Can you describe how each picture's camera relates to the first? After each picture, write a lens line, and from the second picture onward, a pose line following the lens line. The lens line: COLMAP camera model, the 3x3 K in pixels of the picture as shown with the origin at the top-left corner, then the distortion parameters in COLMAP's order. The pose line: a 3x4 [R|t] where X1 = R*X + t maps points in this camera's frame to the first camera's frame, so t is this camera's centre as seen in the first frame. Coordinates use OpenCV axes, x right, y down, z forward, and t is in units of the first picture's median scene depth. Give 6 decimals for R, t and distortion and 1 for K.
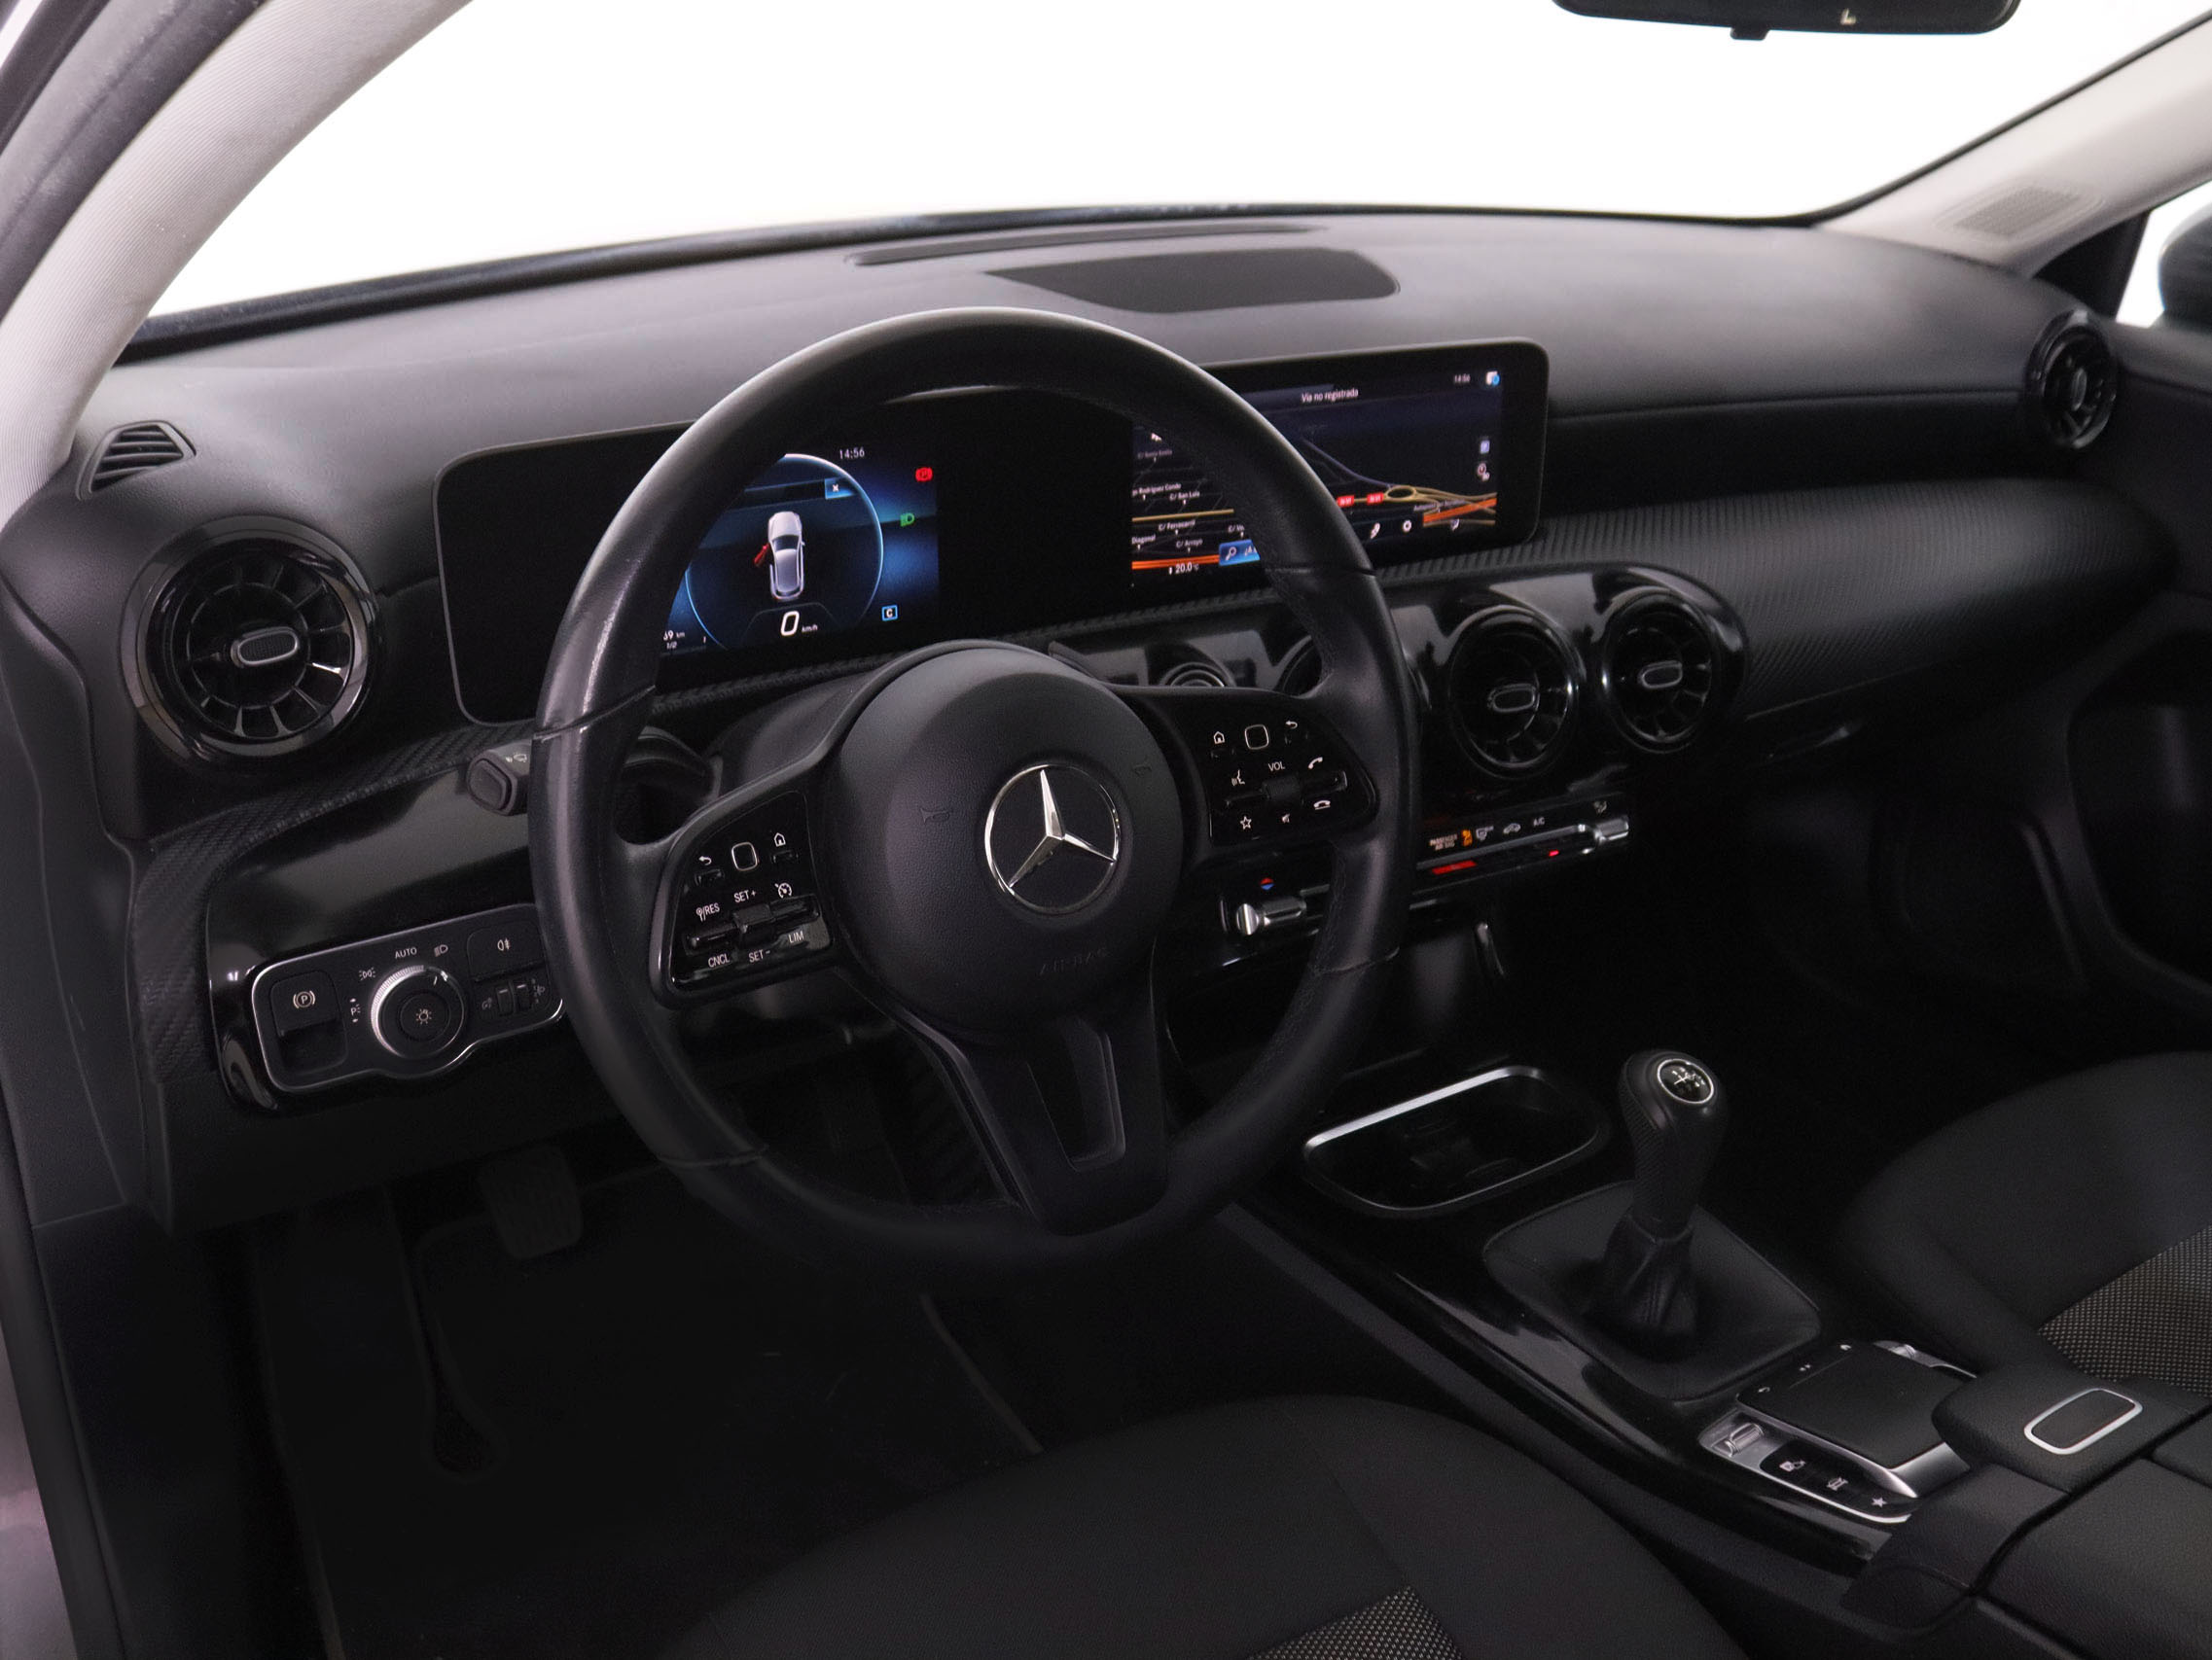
lens RADIAL K [[1985.6, 0, 1121.4], [0, 1985.6, 814.5], [0, 0, 1]] dist [-0.169700, 0.119320]
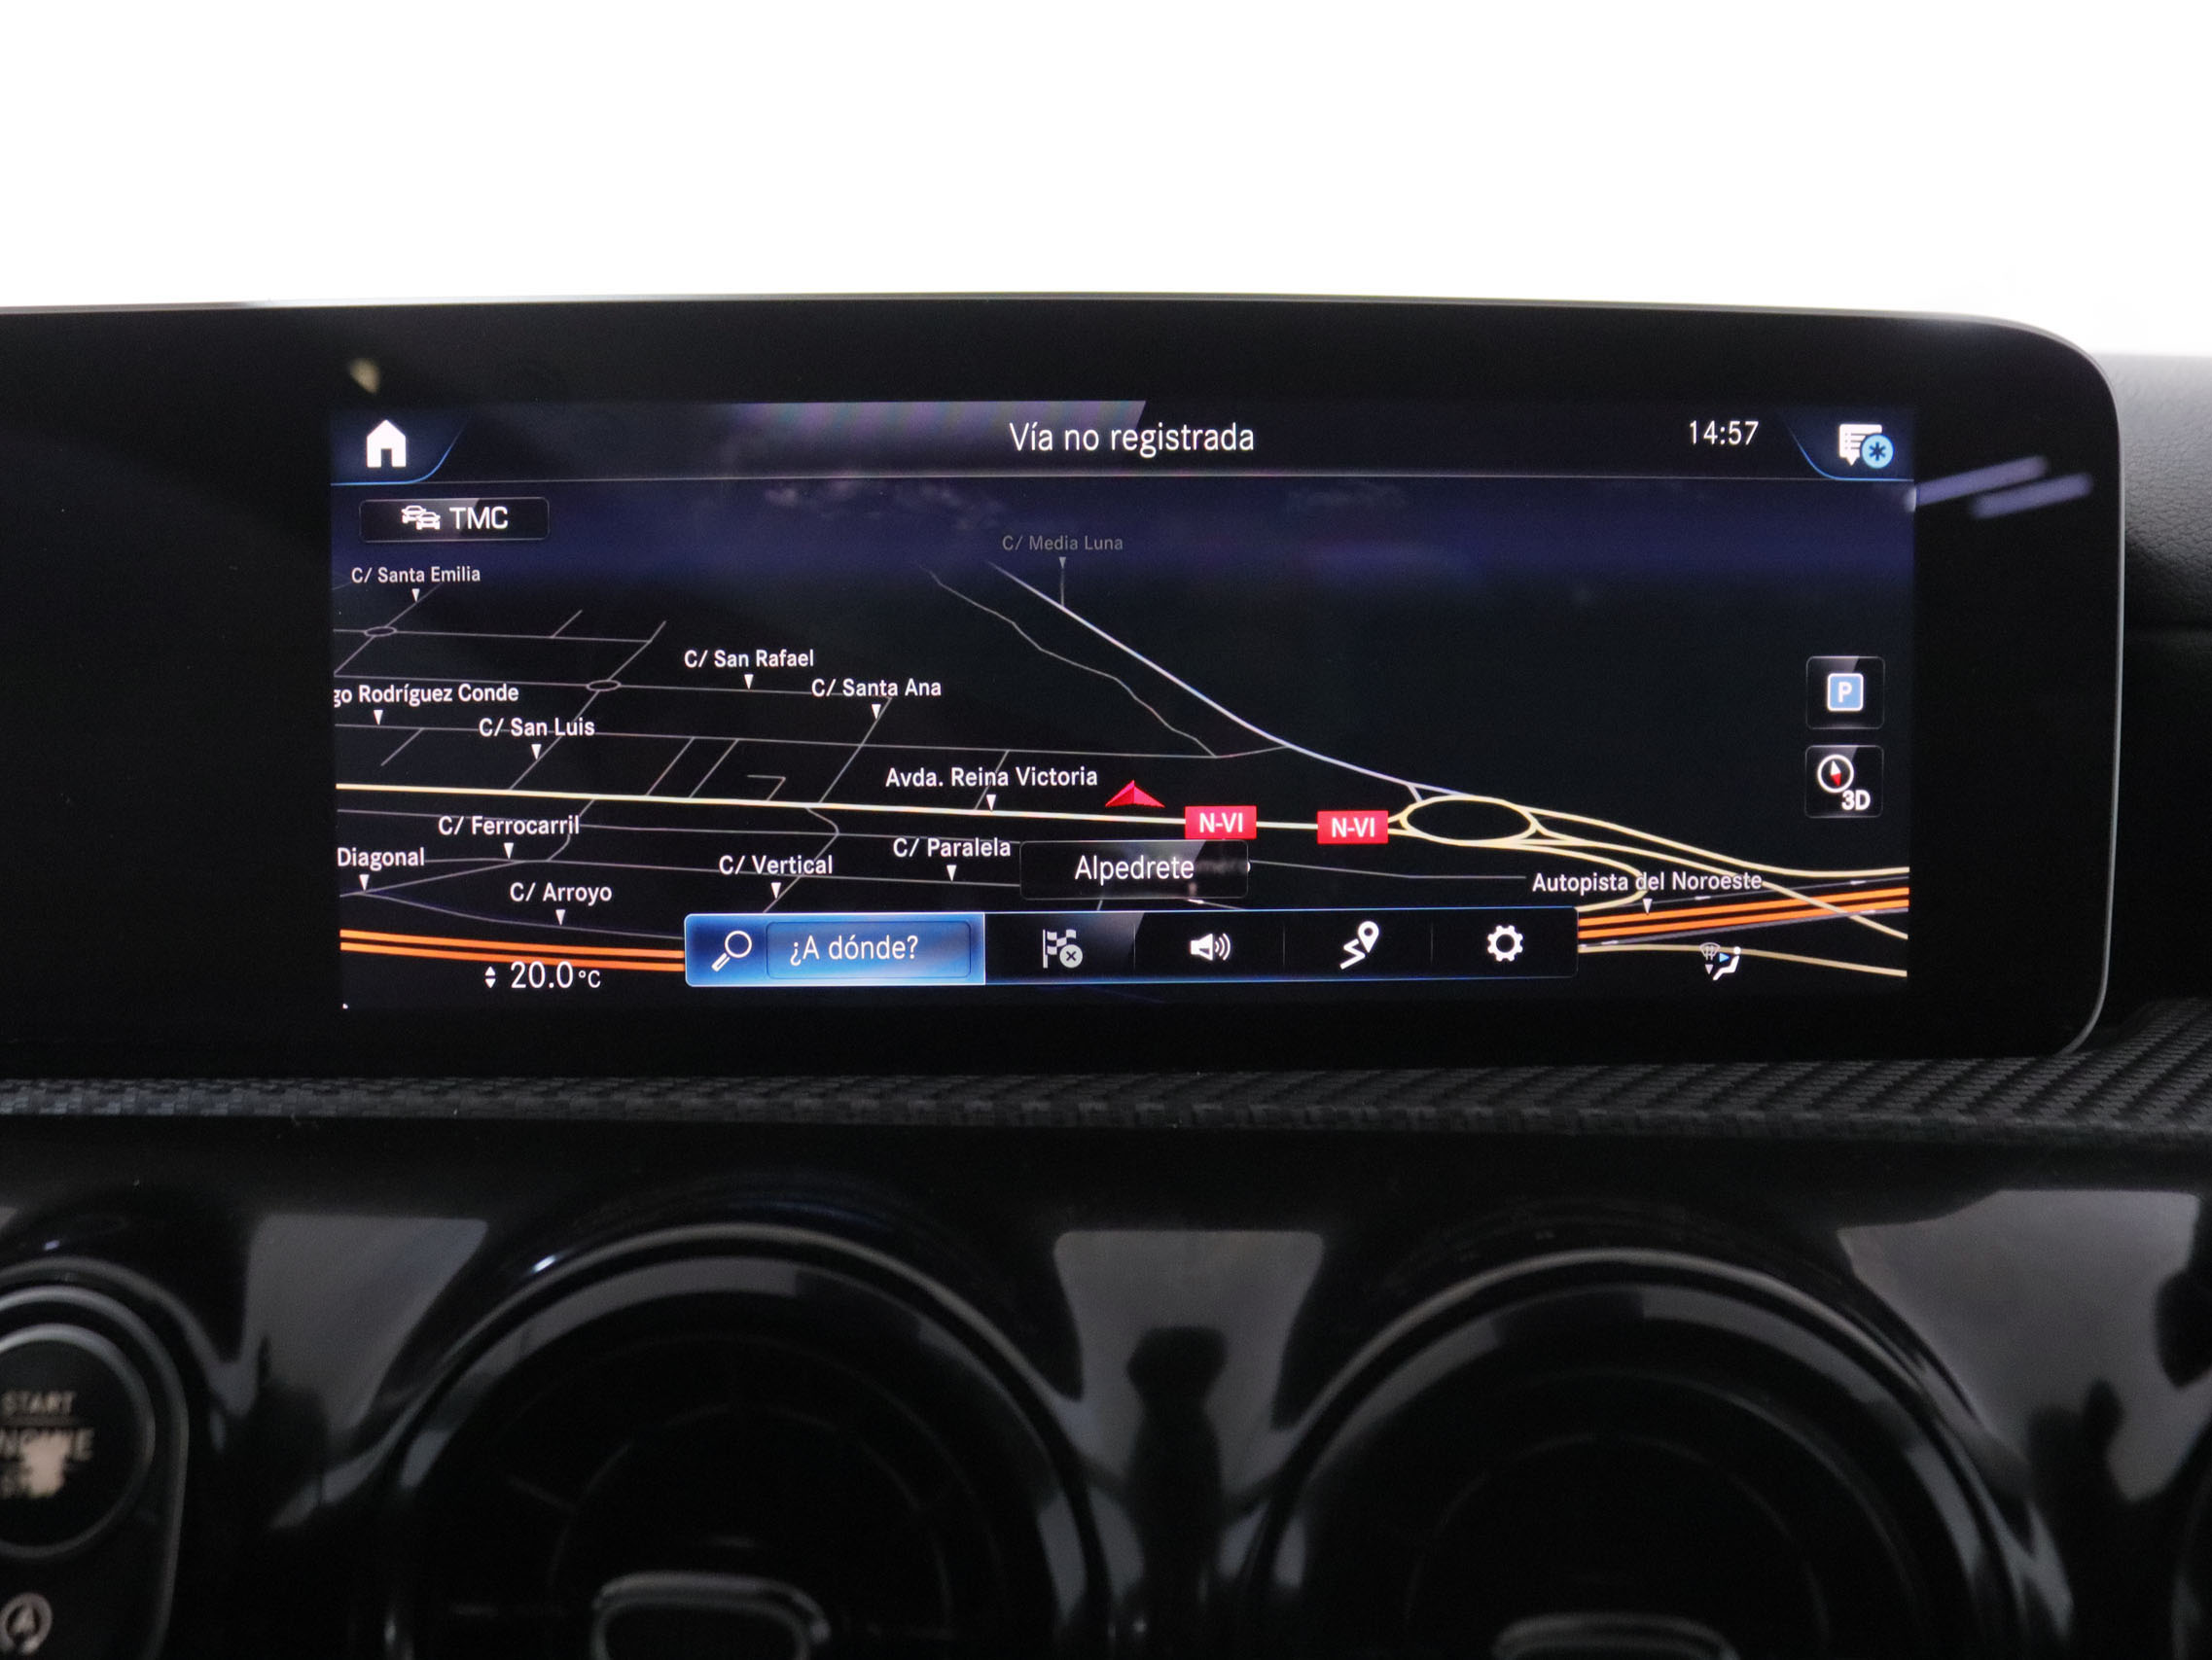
lens RADIAL K [[2089.0, 0, 1123.5], [0, 2089.0, 798.8], [0, 0, 1]] dist [-0.121713, 0.000000]
pose [[0.867338, 0.027751, -0.496945, 0.259477], [-0.181761, 0.947146, -0.264343, -0.082864], [0.463344, 0.319600, 0.826540, 0.770011]]
